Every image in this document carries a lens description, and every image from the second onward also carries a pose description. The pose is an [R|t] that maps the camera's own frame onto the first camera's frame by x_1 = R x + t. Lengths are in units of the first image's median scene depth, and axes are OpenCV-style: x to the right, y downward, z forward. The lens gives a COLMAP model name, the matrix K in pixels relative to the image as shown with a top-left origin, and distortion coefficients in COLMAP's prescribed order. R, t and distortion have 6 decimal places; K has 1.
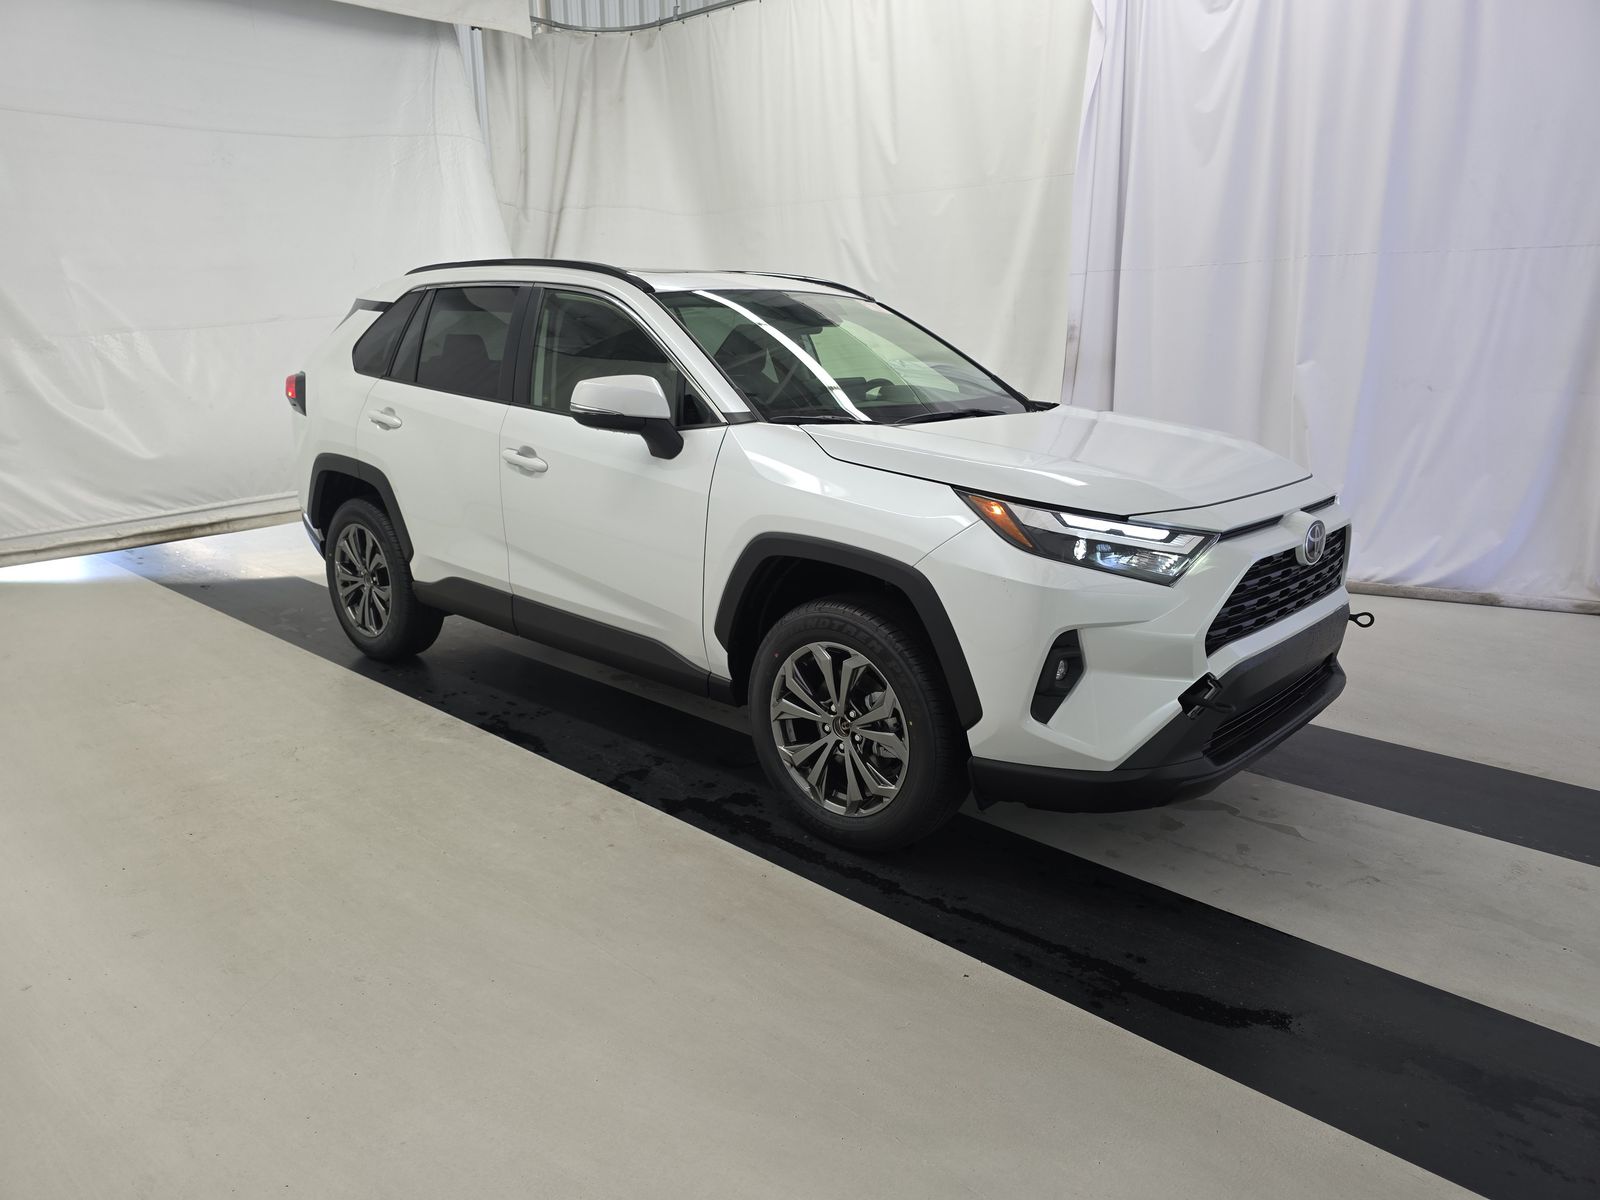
lens RADIAL K [[1078.9, 0, 807.3], [0, 1078.9, 604.7], [0, 0, 1]] dist [0.032582, -0.005349]
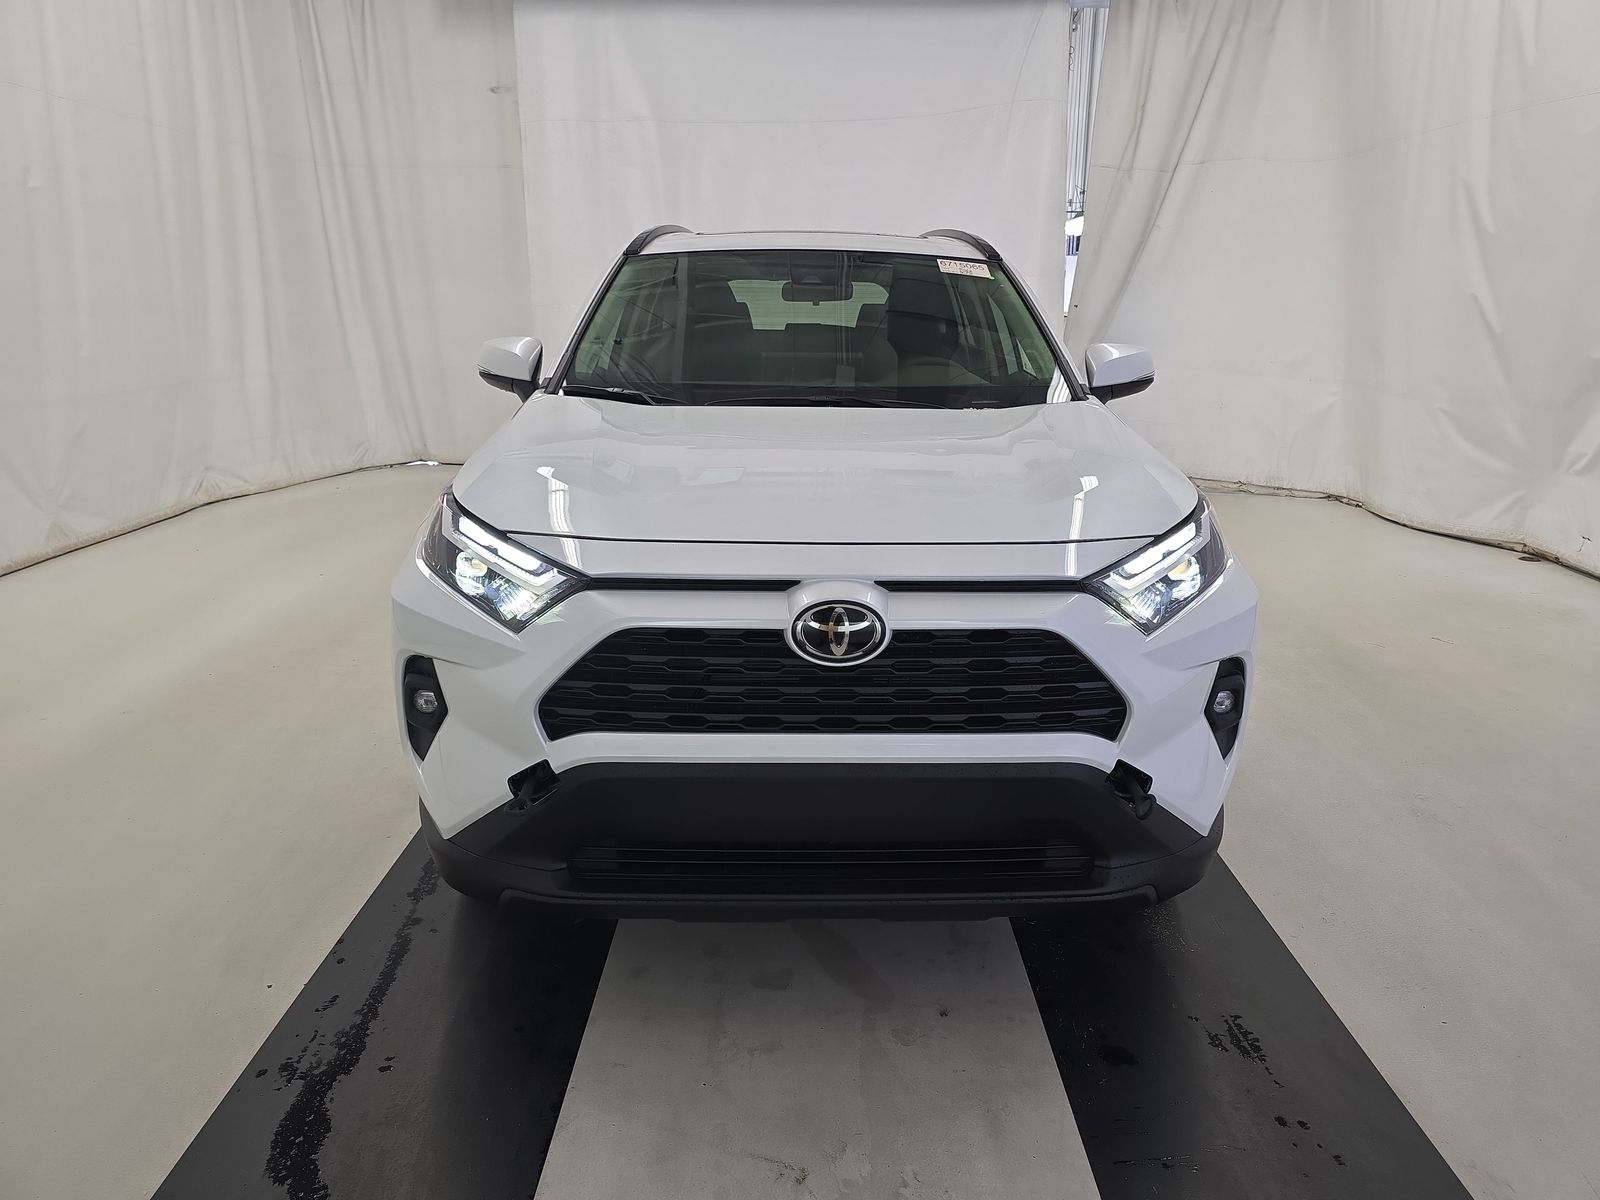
lens RADIAL K [[1076.1, 0, 801.7], [0, 1076.1, 614.1], [0, 0, 1]] dist [0.019735, -0.002181]
pose [[0.697618, 0.208797, -0.685371, 0.970807], [-0.187299, 0.976476, 0.106836, -0.144849], [0.691555, 0.053838, 0.720314, 0.588038]]
